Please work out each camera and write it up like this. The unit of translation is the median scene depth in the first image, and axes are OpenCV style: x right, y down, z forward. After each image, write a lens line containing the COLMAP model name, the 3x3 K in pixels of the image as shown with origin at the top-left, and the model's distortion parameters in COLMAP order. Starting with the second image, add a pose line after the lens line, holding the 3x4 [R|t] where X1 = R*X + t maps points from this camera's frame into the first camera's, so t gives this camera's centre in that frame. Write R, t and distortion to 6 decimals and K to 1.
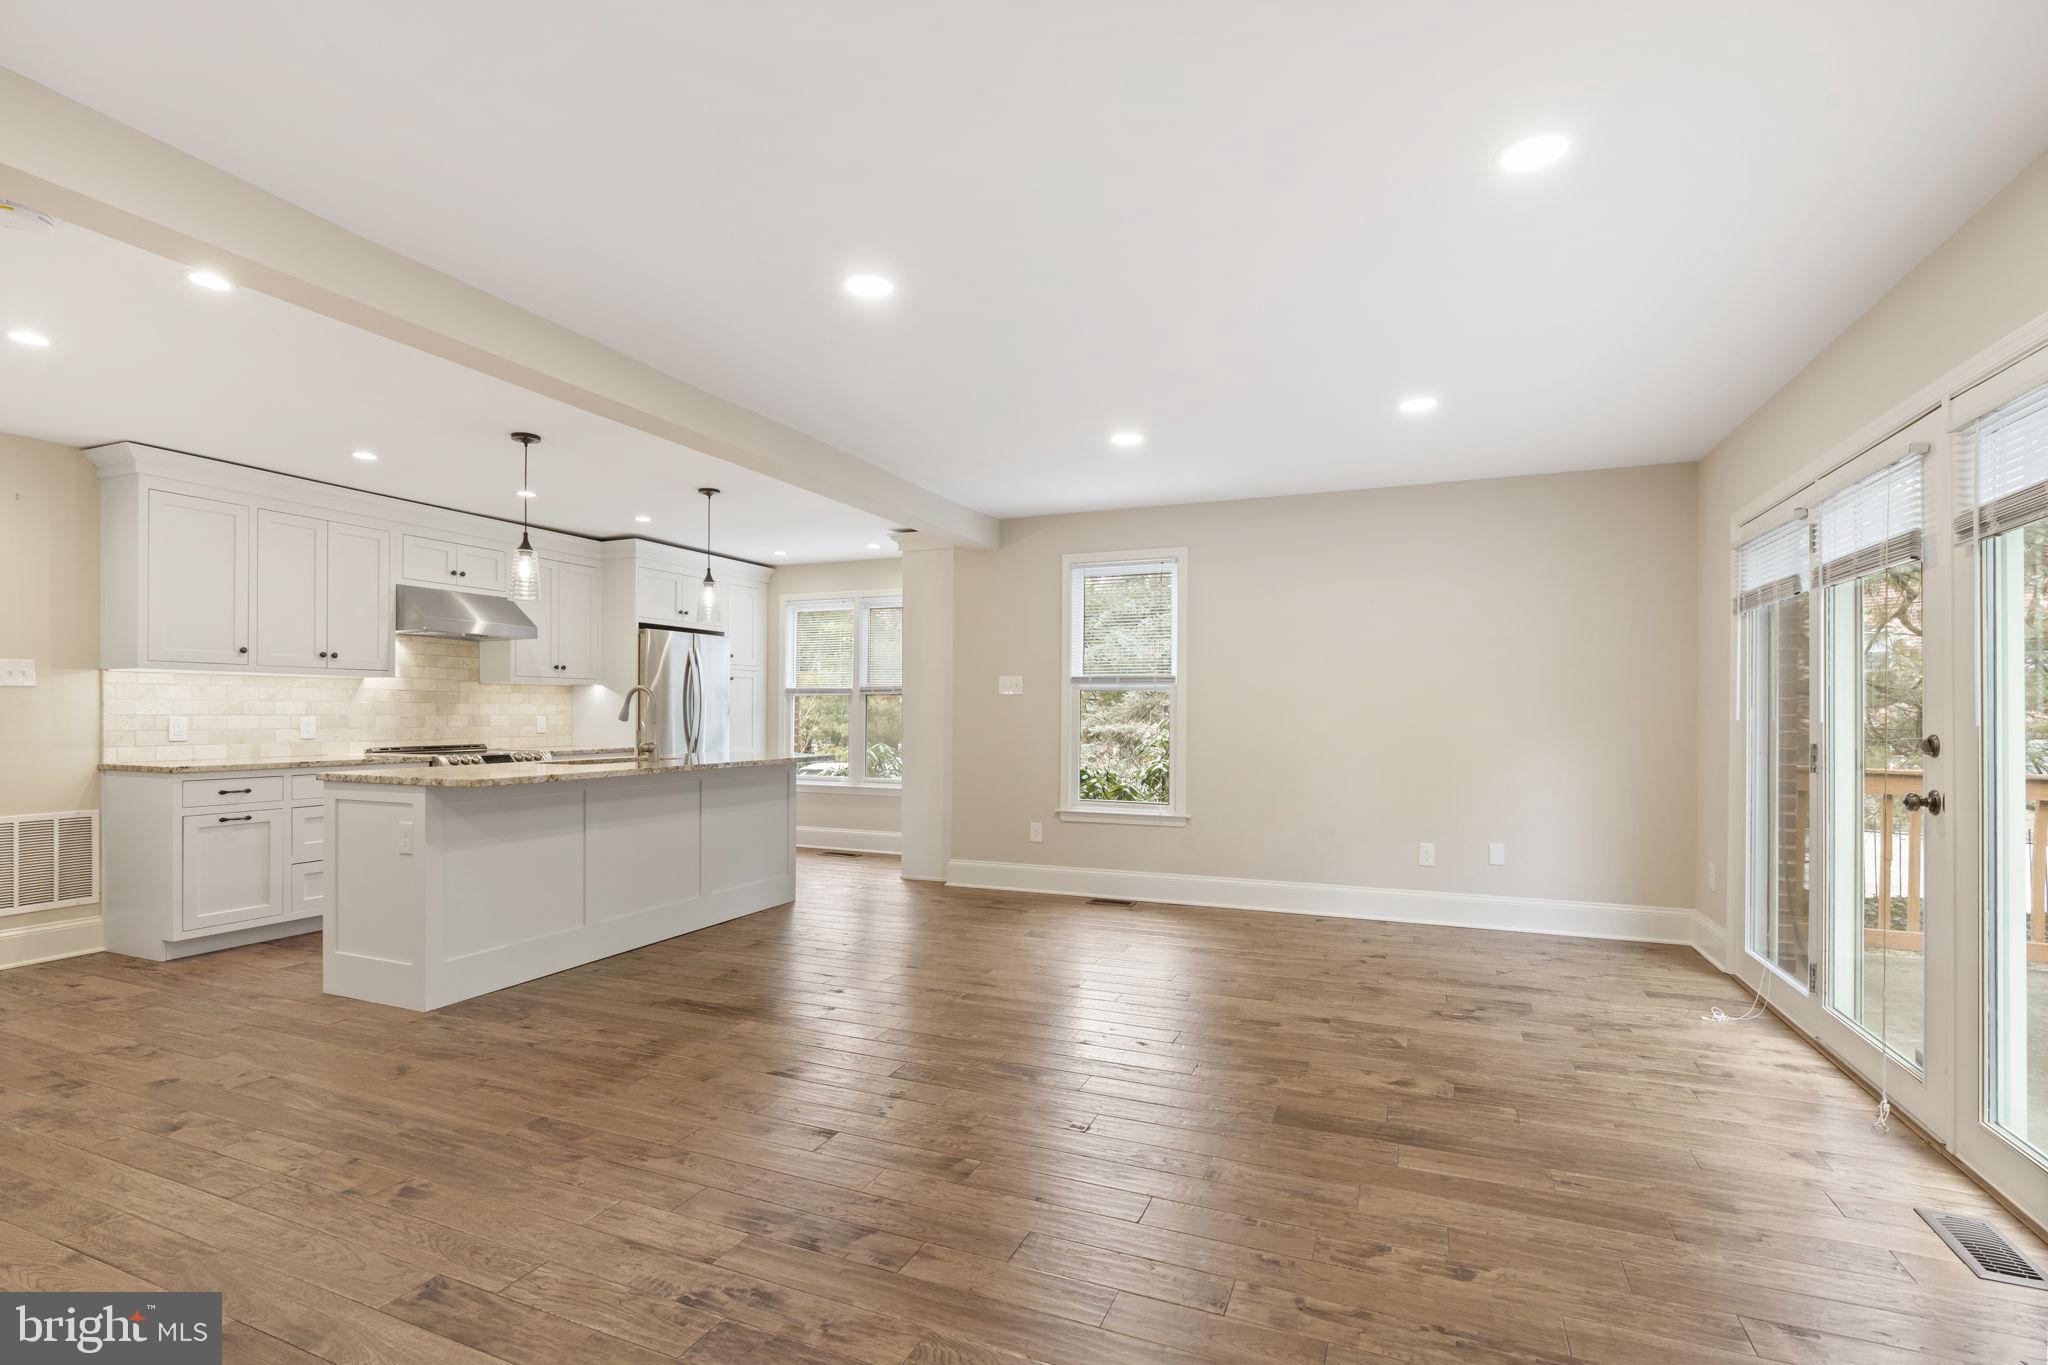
lens RADIAL K [[931.0, 0, 1024.9], [0, 931.0, 703.9], [0, 0, 1]] dist [-0.005267, 0.001289]
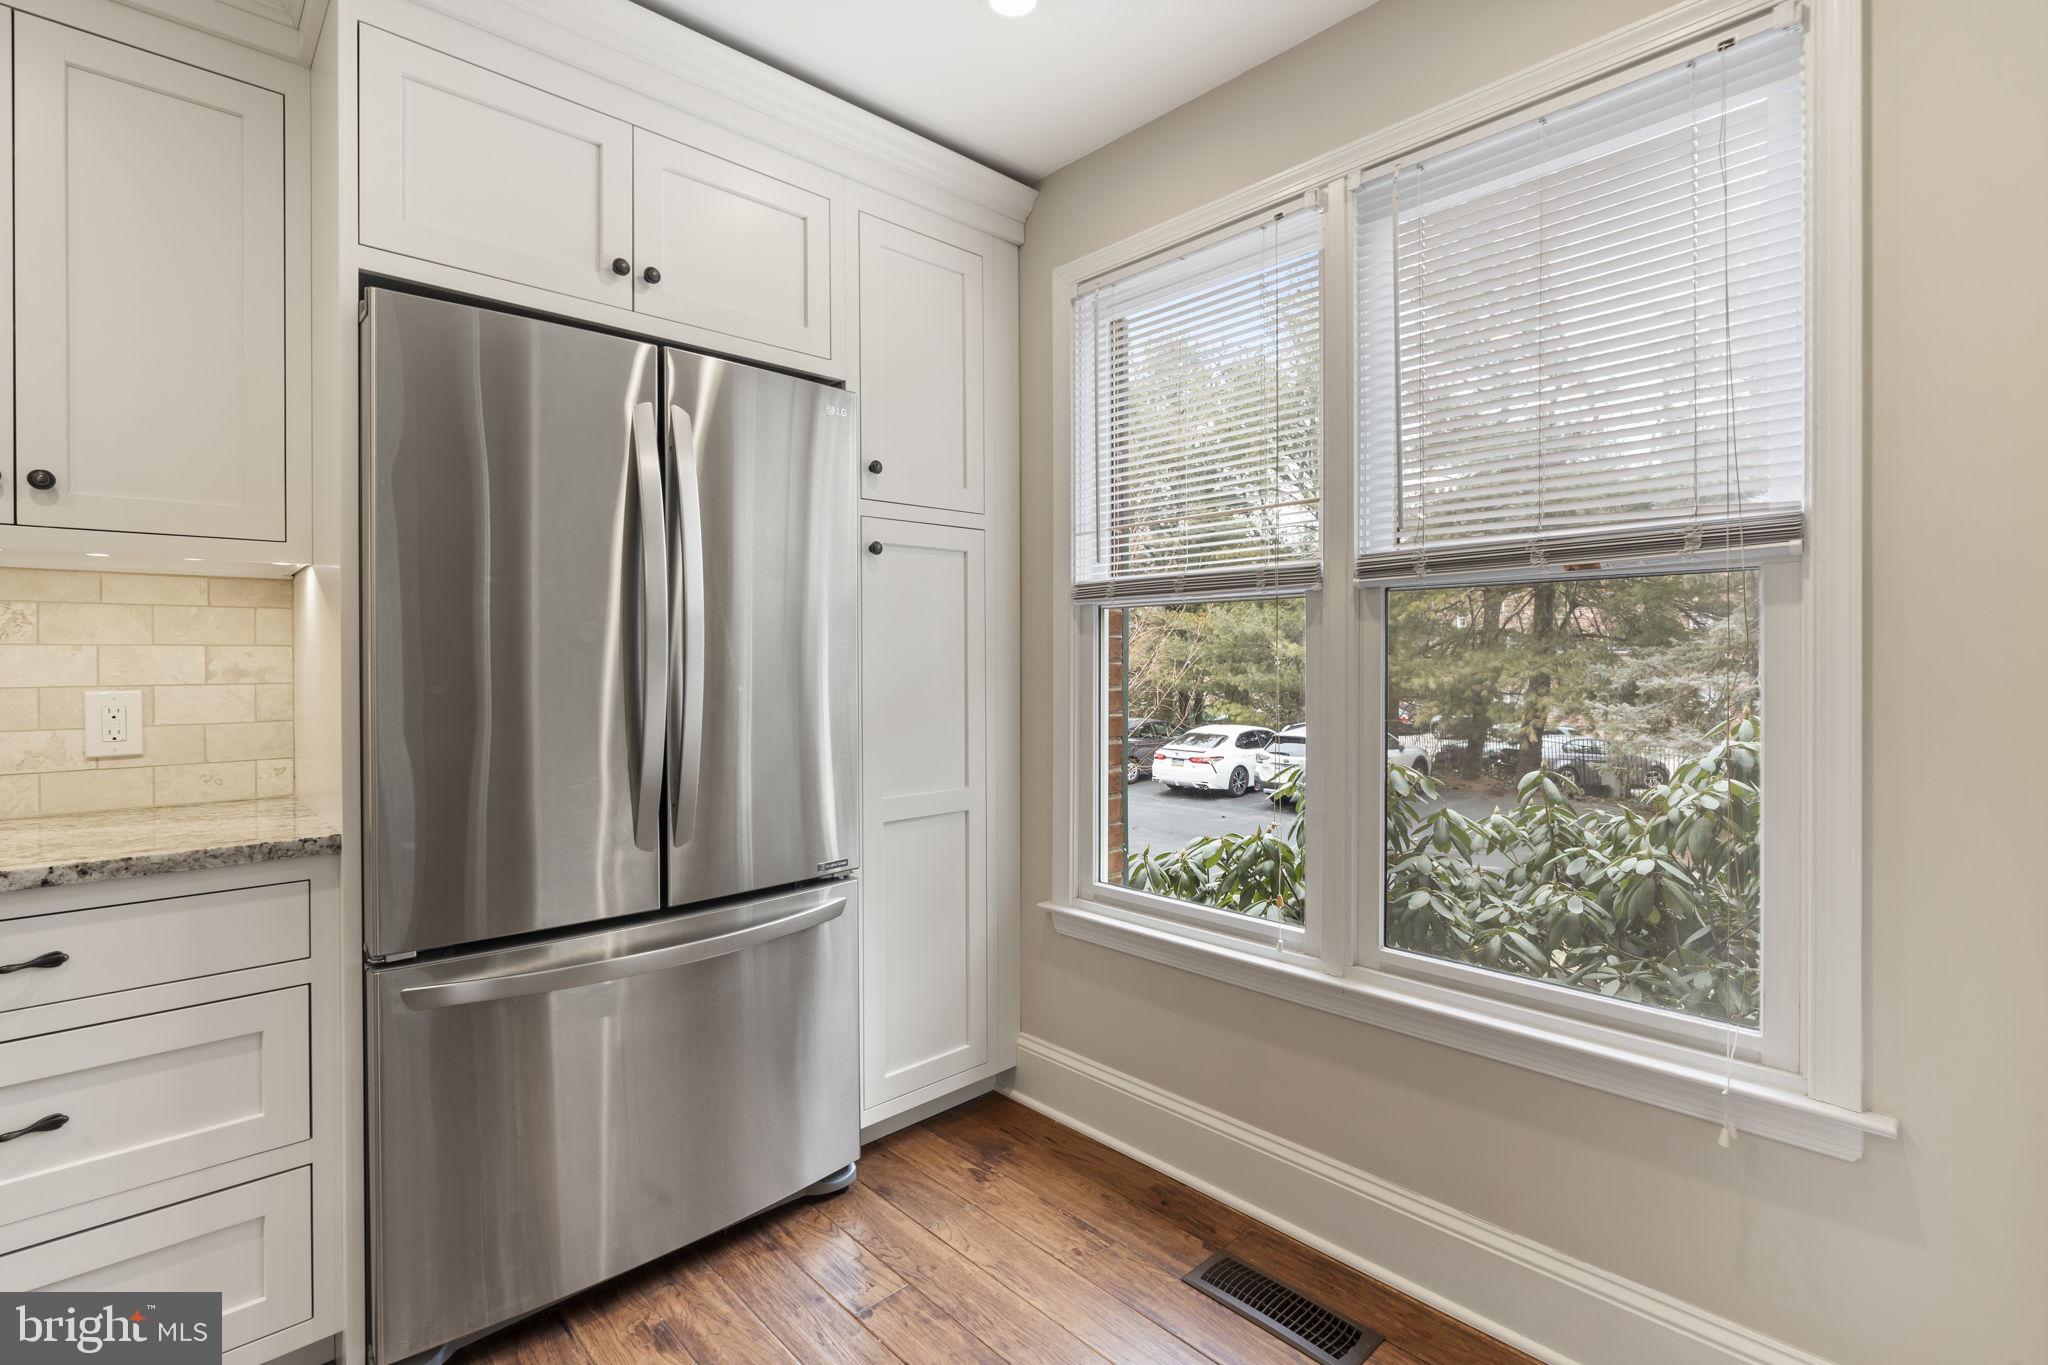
lens RADIAL K [[931.0, 0, 1016.5], [0, 931.0, 669.8], [0, 0, 1]] dist [-0.005267, 0.001289]
pose [[0.910970, -0.004865, -0.412444, -0.151665], [0.012996, 0.999773, 0.016912, 0.005261], [0.412267, -0.020766, 0.910826, 0.719118]]
